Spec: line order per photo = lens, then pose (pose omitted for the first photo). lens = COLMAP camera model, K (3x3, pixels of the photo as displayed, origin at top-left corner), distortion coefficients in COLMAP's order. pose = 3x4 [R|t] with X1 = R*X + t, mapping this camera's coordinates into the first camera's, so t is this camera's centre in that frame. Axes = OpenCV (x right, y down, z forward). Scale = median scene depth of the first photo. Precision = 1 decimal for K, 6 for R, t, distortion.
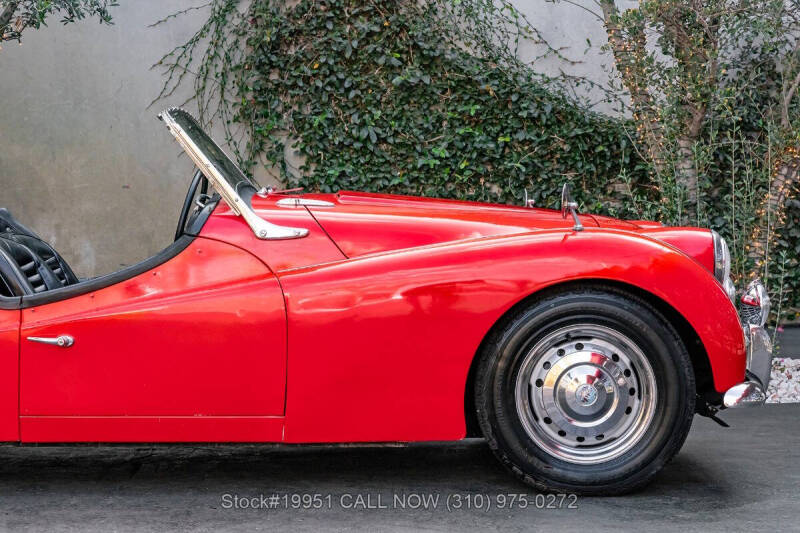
lens RADIAL K [[1607.1, 0, 407.0], [0, 1607.1, 270.7], [0, 0, 1]] dist [0.305183, 0.000000]
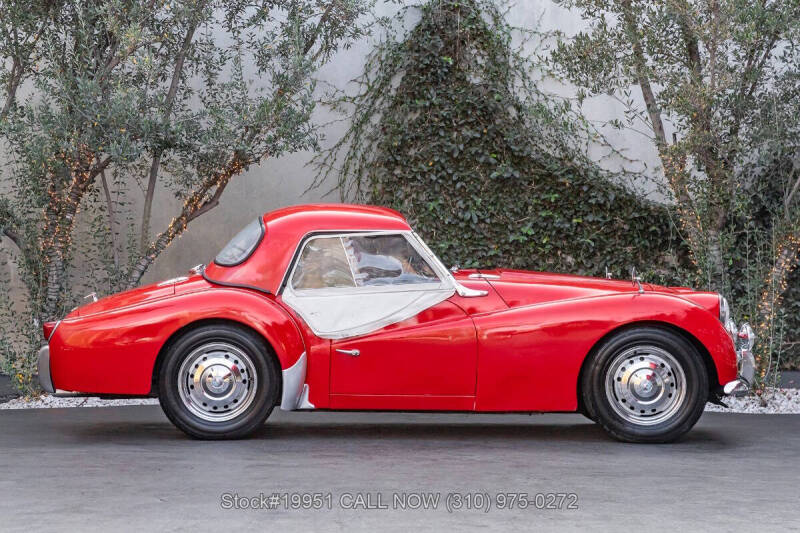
lens RADIAL K [[1607.1, 0, 397.5], [0, 1607.1, 269.7], [0, 0, 1]] dist [0.305183, 0.000000]
pose [[0.999292, 0.005787, -0.037182, -0.034485], [-0.007176, 0.999277, -0.037340, 0.006313], [0.036939, 0.037581, 0.998611, -0.283981]]
